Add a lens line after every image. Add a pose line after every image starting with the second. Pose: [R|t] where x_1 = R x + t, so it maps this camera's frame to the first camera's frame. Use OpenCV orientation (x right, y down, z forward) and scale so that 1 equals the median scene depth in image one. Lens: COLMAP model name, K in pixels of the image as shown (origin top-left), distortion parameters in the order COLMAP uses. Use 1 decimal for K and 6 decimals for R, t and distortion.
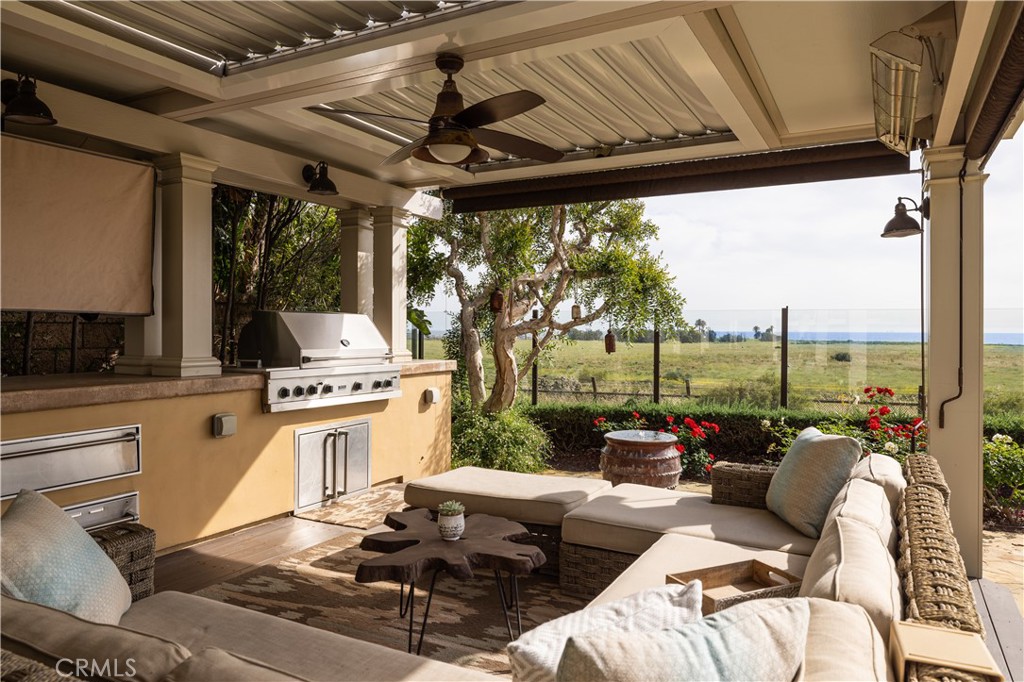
lens RADIAL K [[685.4, 0, 512.0], [0, 685.4, 341.0], [0, 0, 1]] dist [-0.003982, 0.001474]
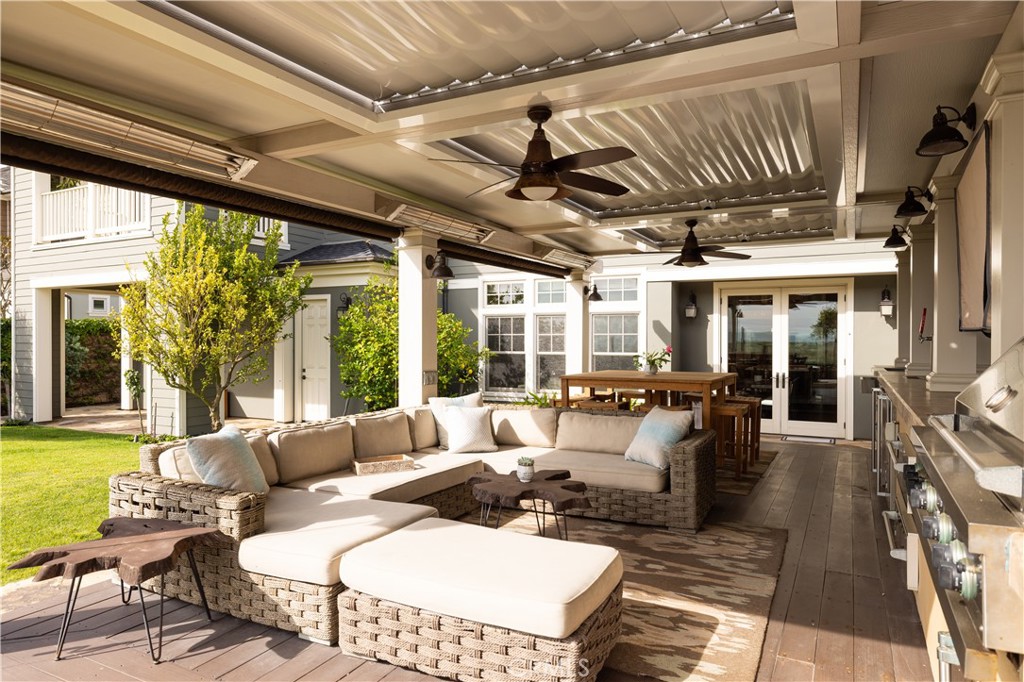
lens RADIAL K [[647.4, 0, 512.0], [0, 647.4, 341.0], [0, 0, 1]] dist [-0.005239, -0.001783]
pose [[-0.999913, 0.003331, -0.012744, -0.036728], [0.003174, 0.999919, 0.012303, -0.031560], [0.012783, 0.012262, -0.999843, 1.929753]]
